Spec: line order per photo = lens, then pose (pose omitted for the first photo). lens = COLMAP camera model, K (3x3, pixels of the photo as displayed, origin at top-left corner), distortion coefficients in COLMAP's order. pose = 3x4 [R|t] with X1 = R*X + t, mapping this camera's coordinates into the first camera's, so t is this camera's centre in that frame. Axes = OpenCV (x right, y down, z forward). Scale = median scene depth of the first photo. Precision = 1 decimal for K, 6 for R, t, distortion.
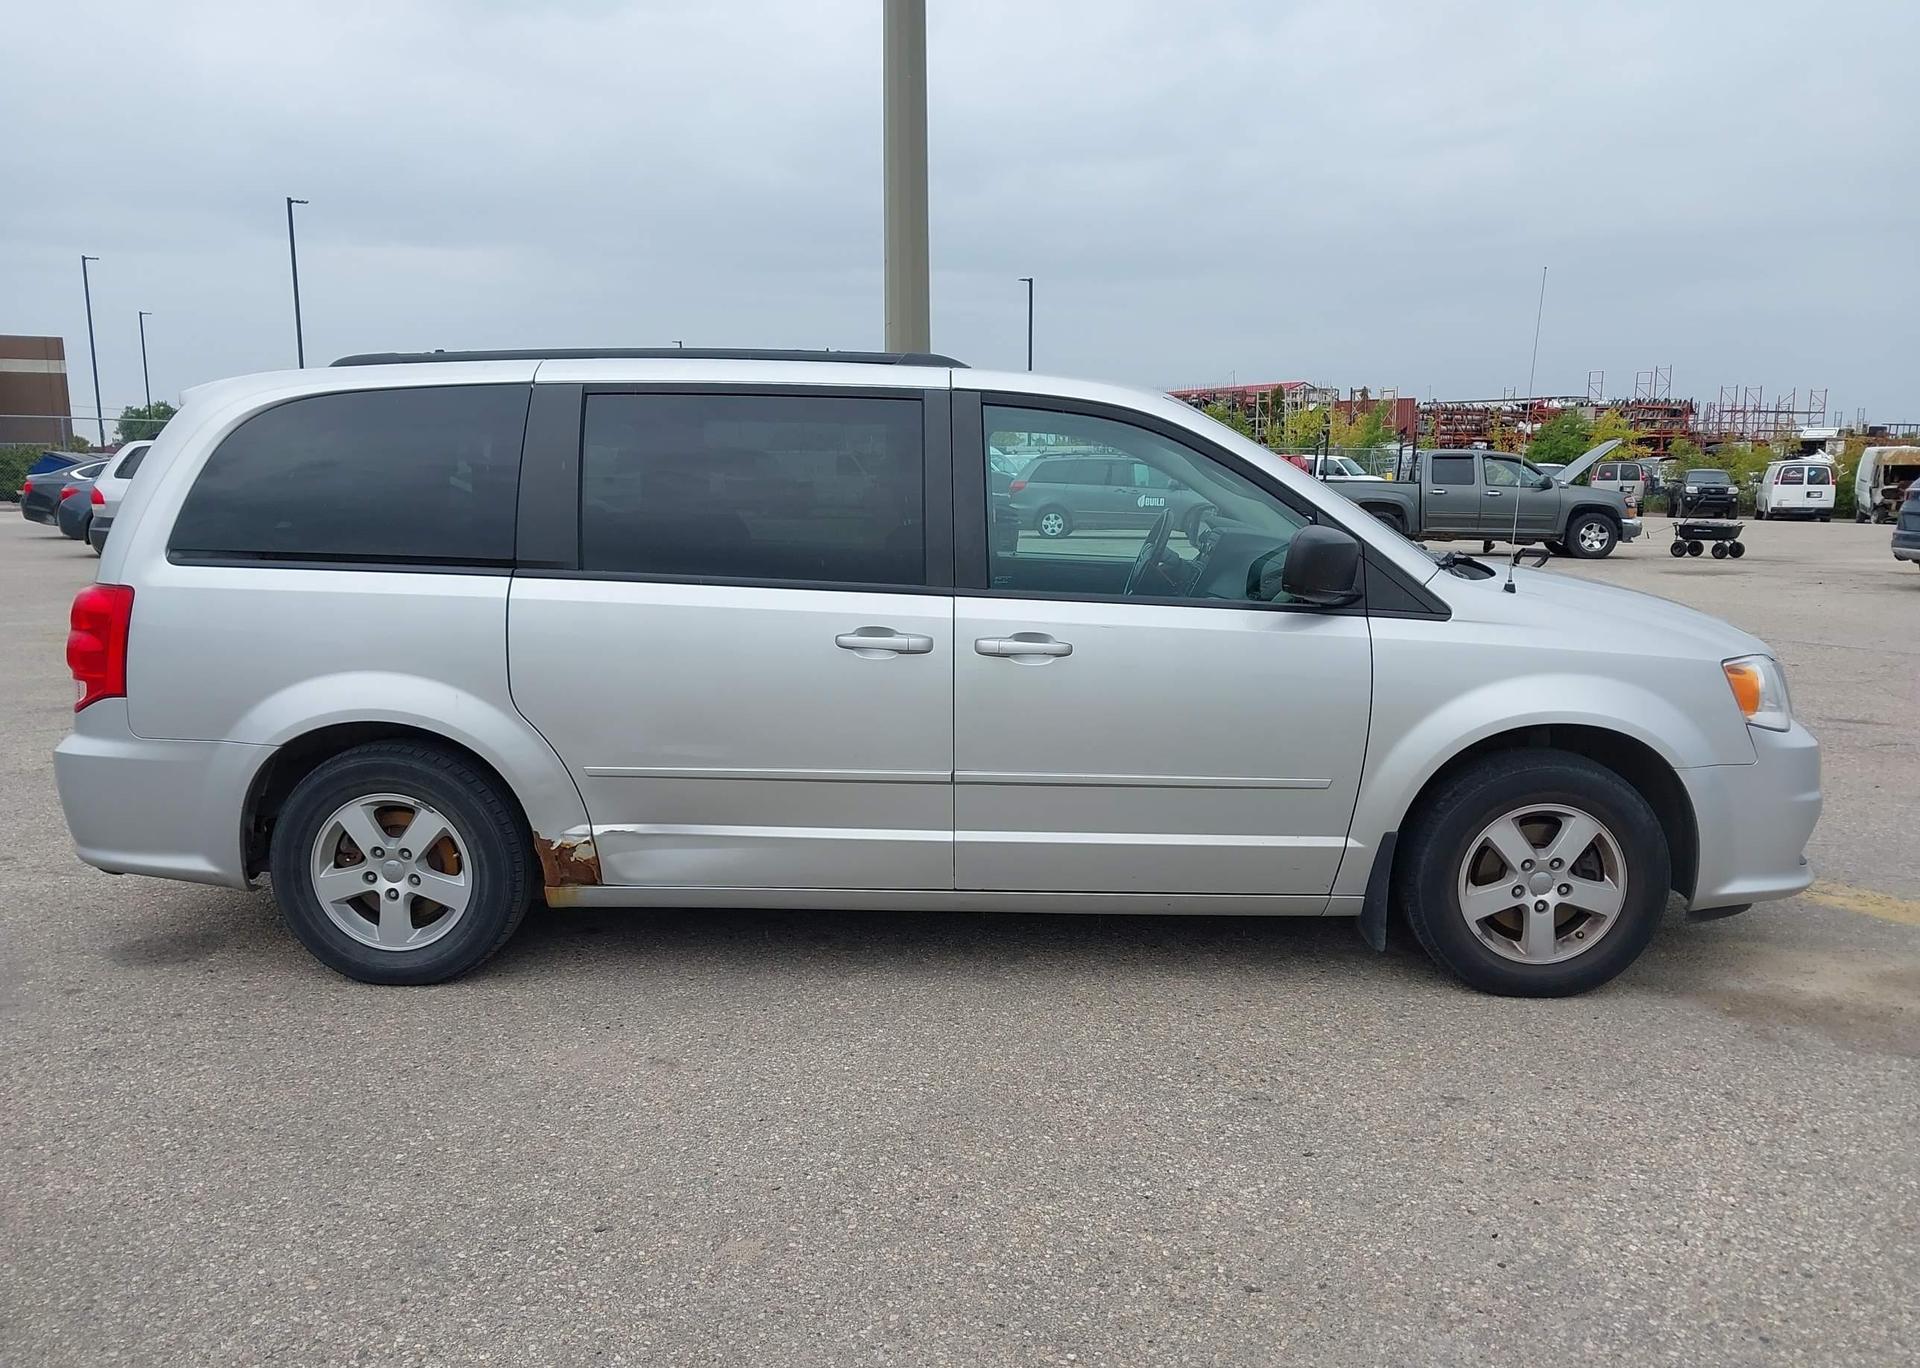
lens RADIAL K [[1545.0, 0, 960.7], [0, 1545.0, 674.1], [0, 0, 1]] dist [0.038628, -0.052491]
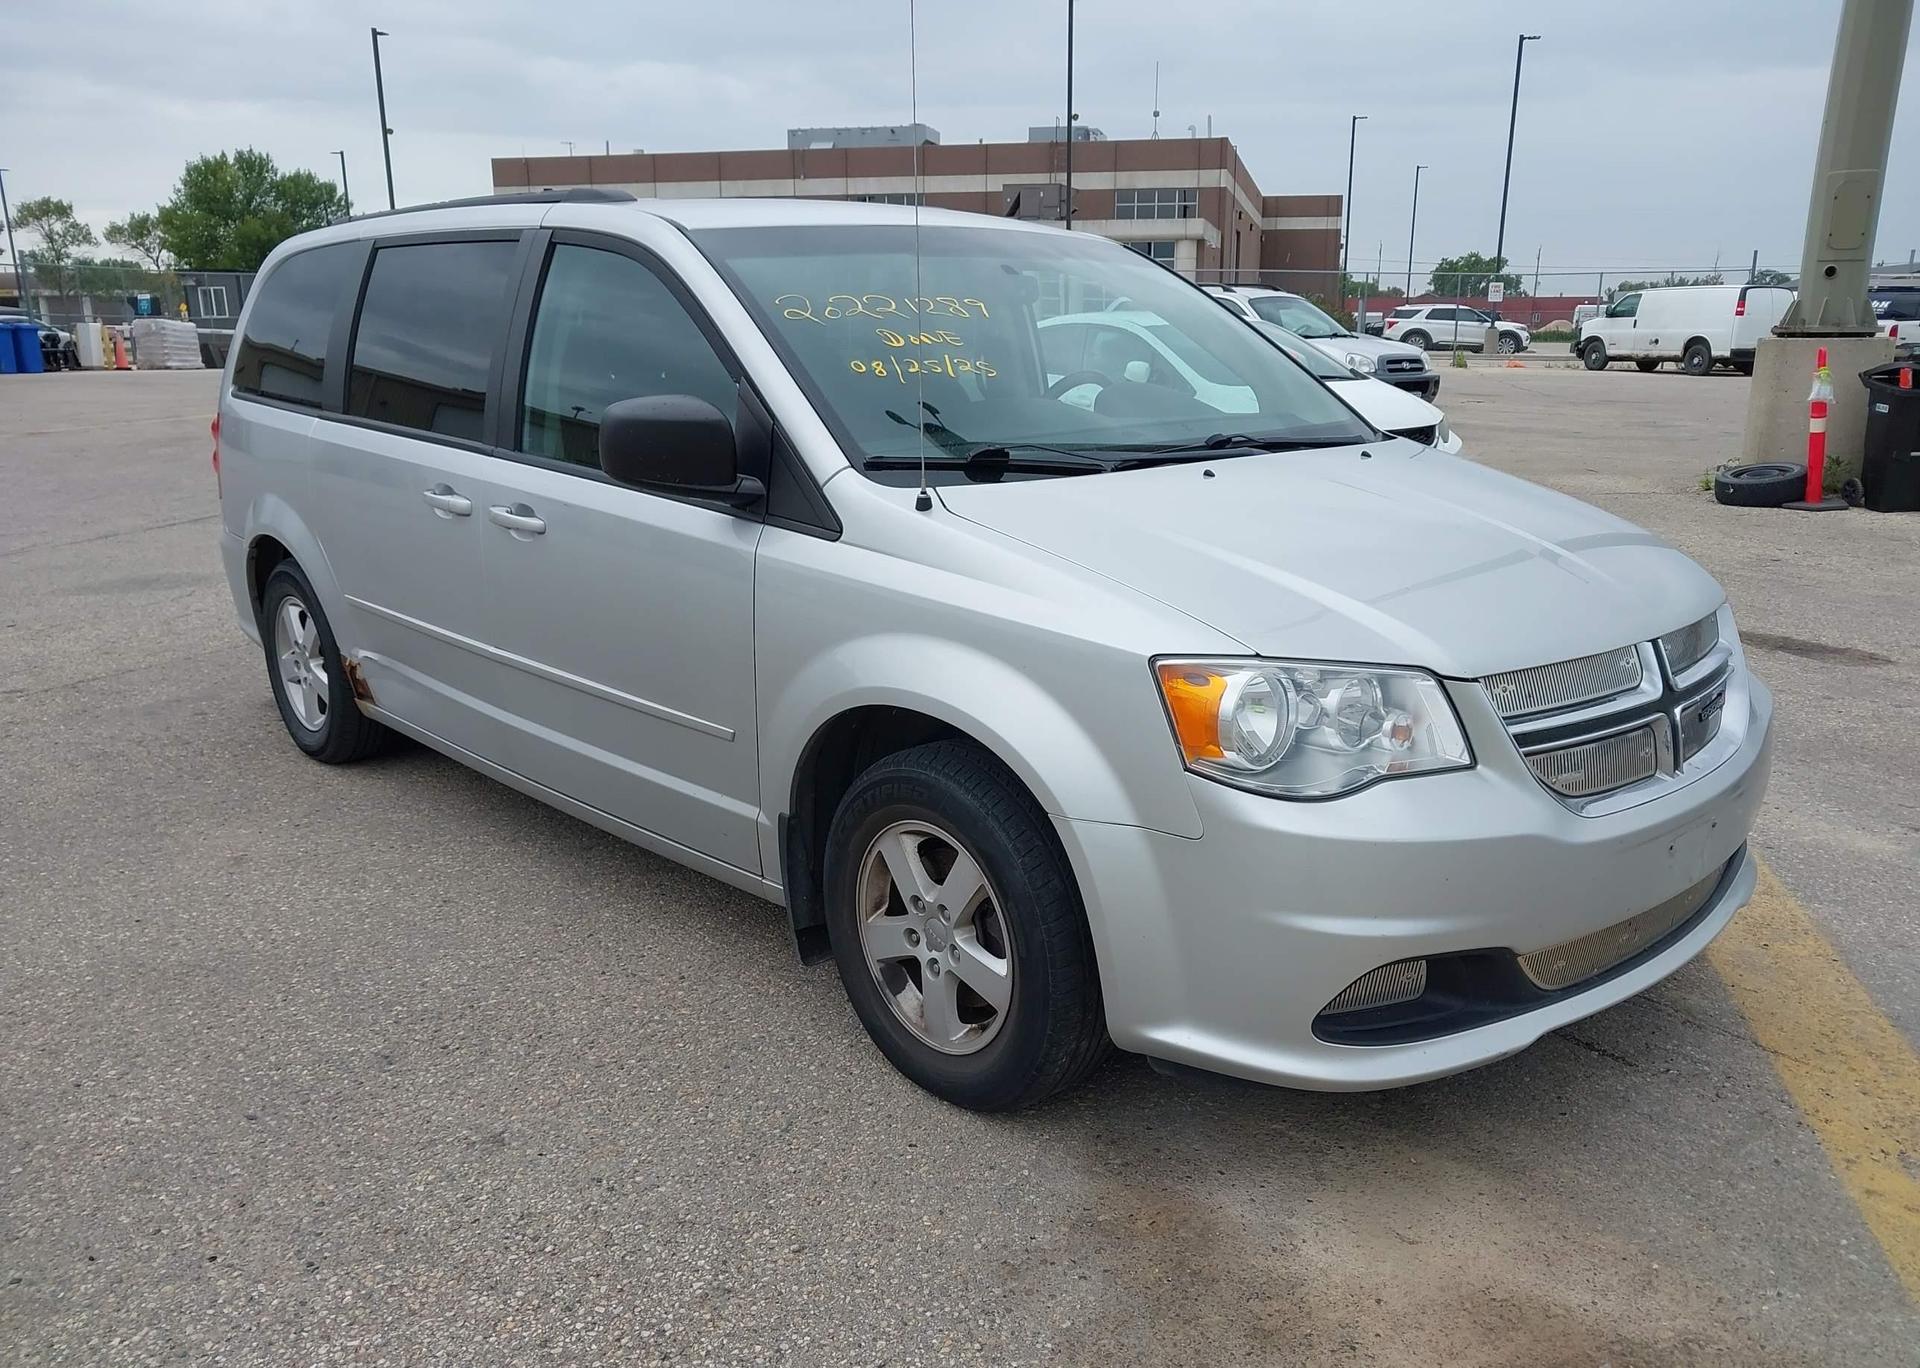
lens RADIAL K [[1553.1, 0, 960.0], [0, 1553.1, 684.0], [0, 0, 1]] dist [0.040887, -0.057642]
pose [[0.690946, 0.162841, -0.704327, 0.841967], [-0.092123, 0.986190, 0.137635, -0.069640], [0.717013, -0.030214, 0.696405, 0.531897]]
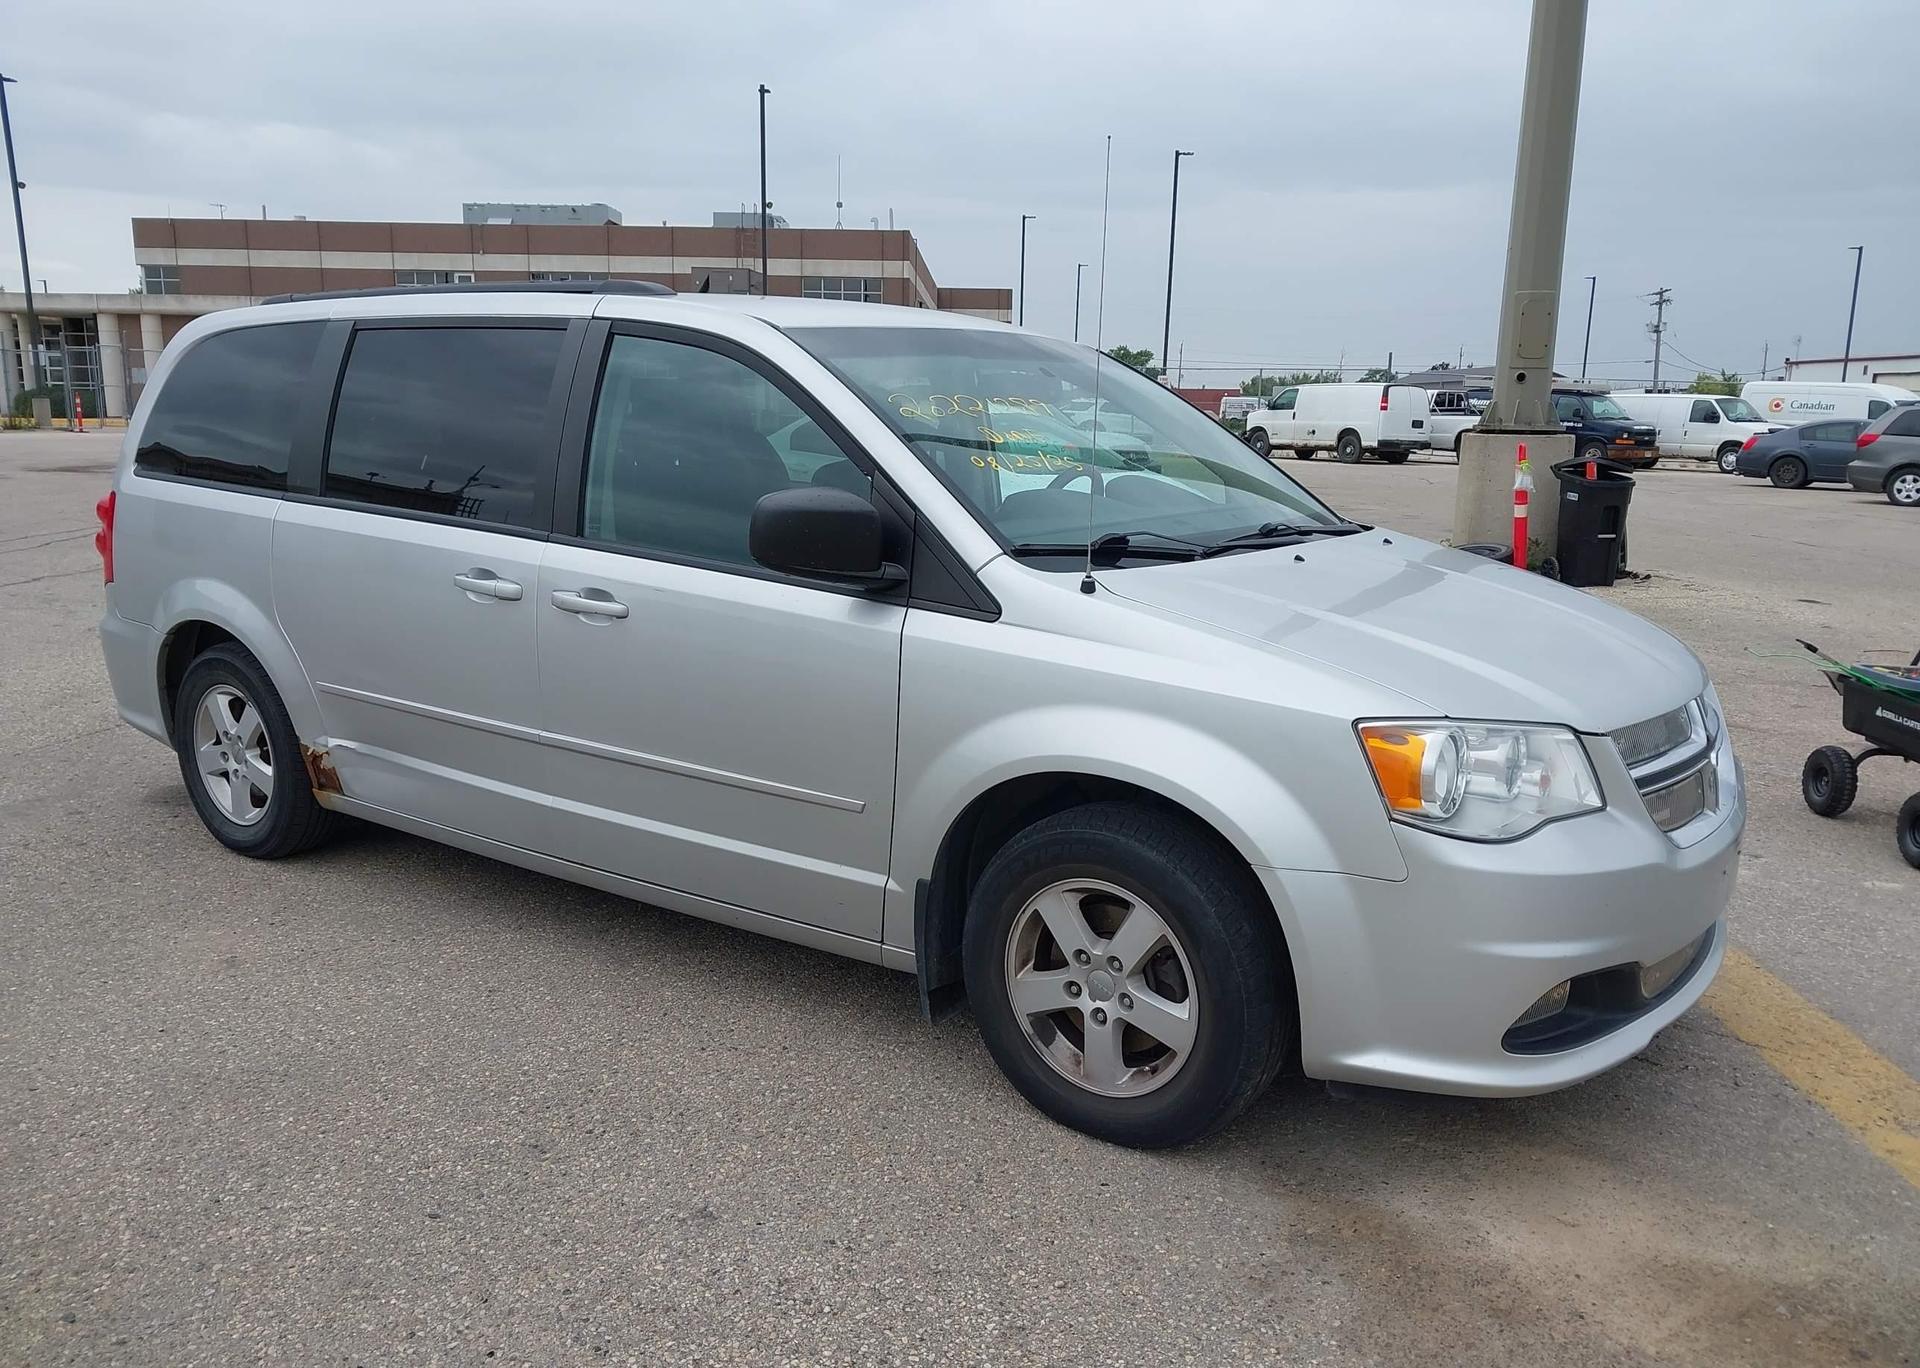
lens RADIAL K [[1545.0, 0, 960.7], [0, 1545.0, 674.1], [0, 0, 1]] dist [0.038628, -0.052491]
pose [[0.827695, 0.110619, -0.550168, 0.702988], [-0.090325, 0.993858, 0.063940, -0.052969], [0.553861, -0.003229, 0.832603, 0.351262]]
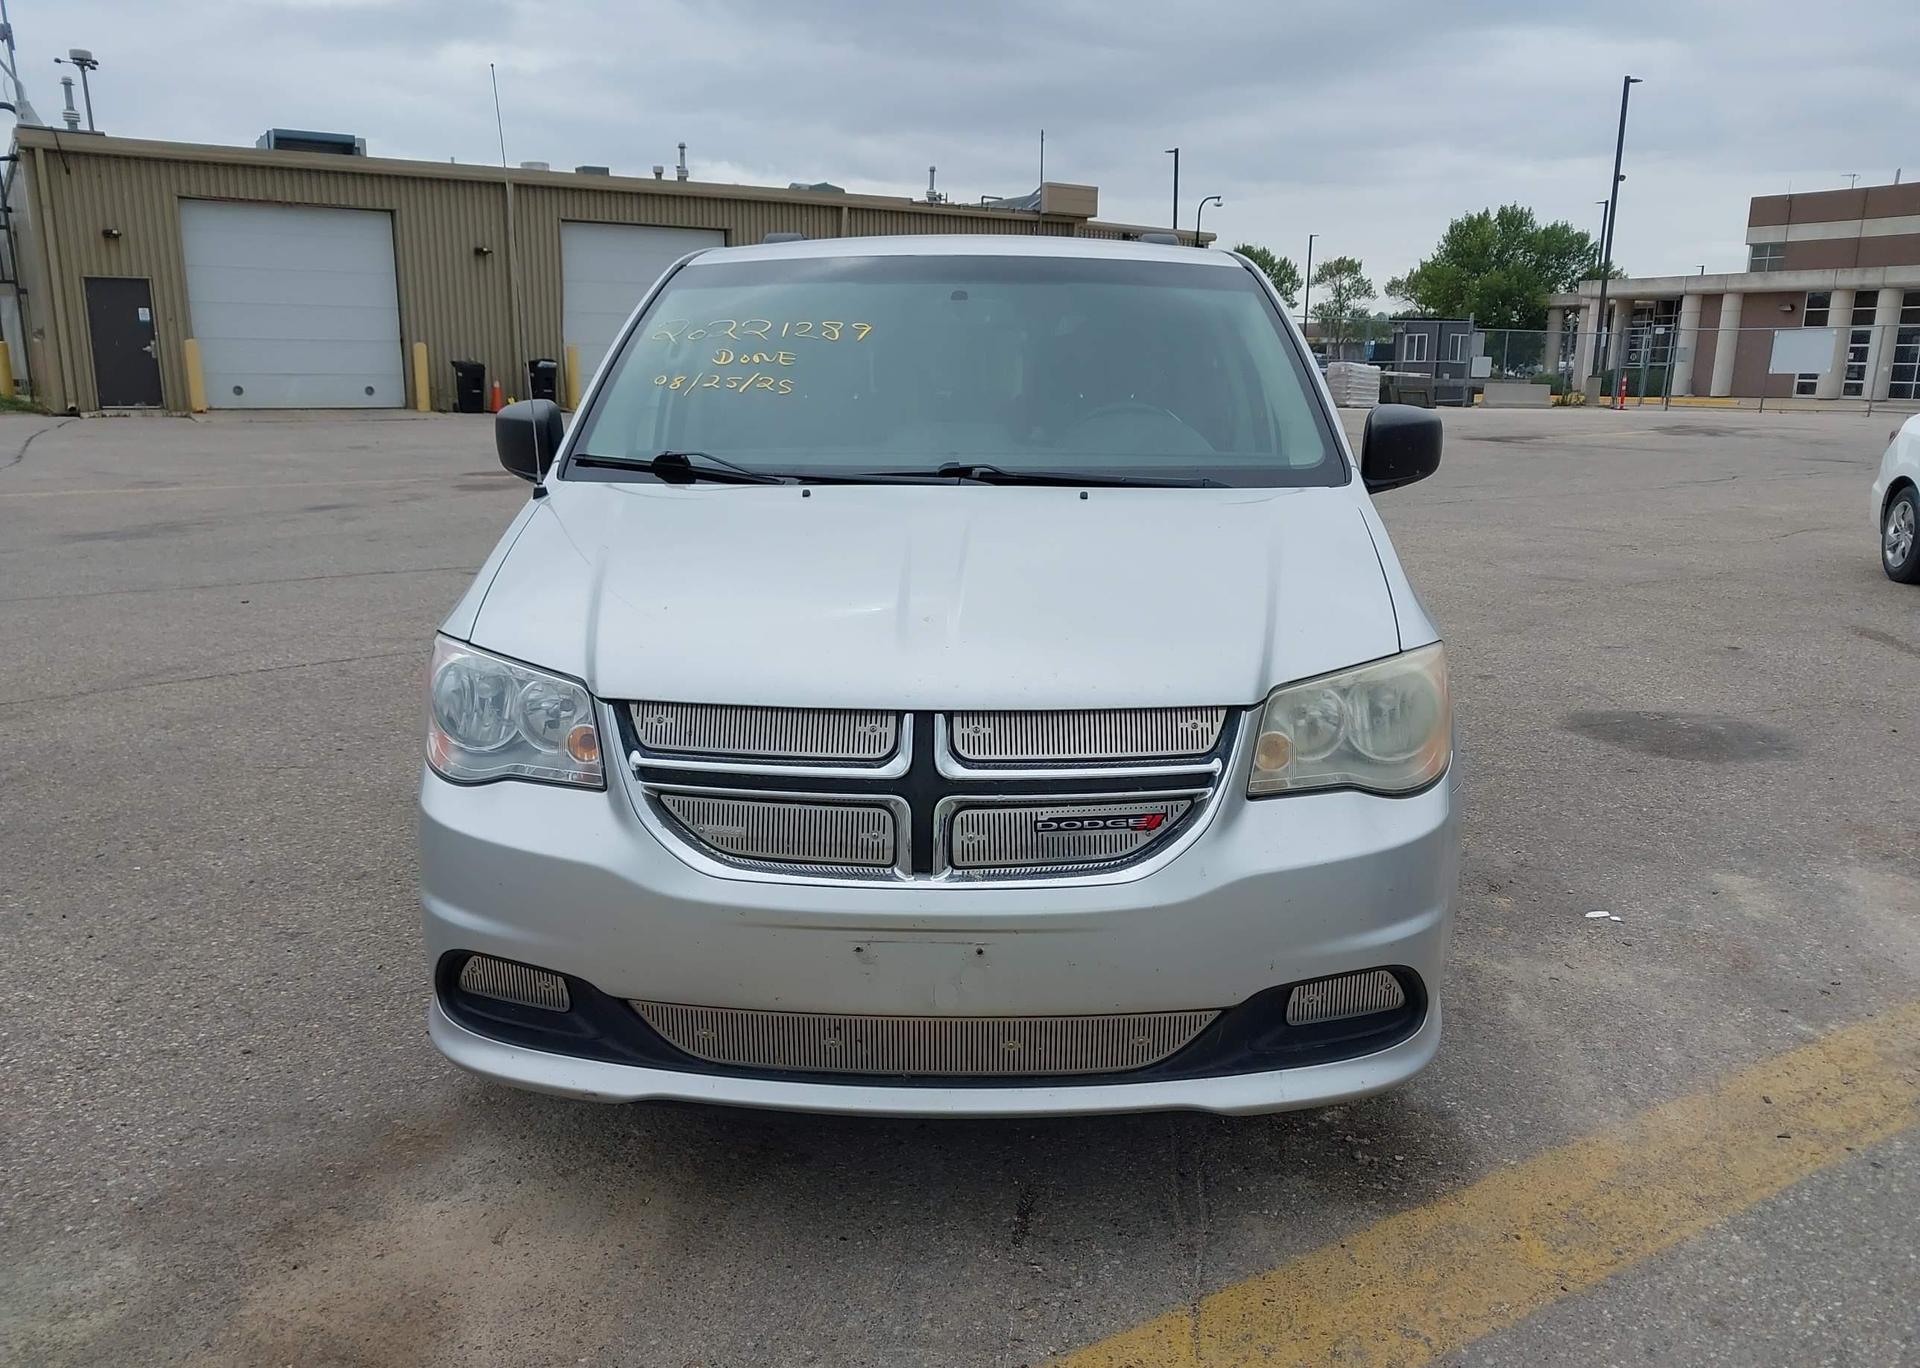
lens RADIAL K [[1532.4, 0, 929.5], [0, 1532.4, 665.6], [0, 0, 1]] dist [0.003100, 0.048101]
pose [[-0.030087, 0.195933, -0.980156, 1.103561], [-0.145712, 0.969264, 0.198228, -0.148109], [0.988869, 0.148785, -0.000612, 1.186229]]
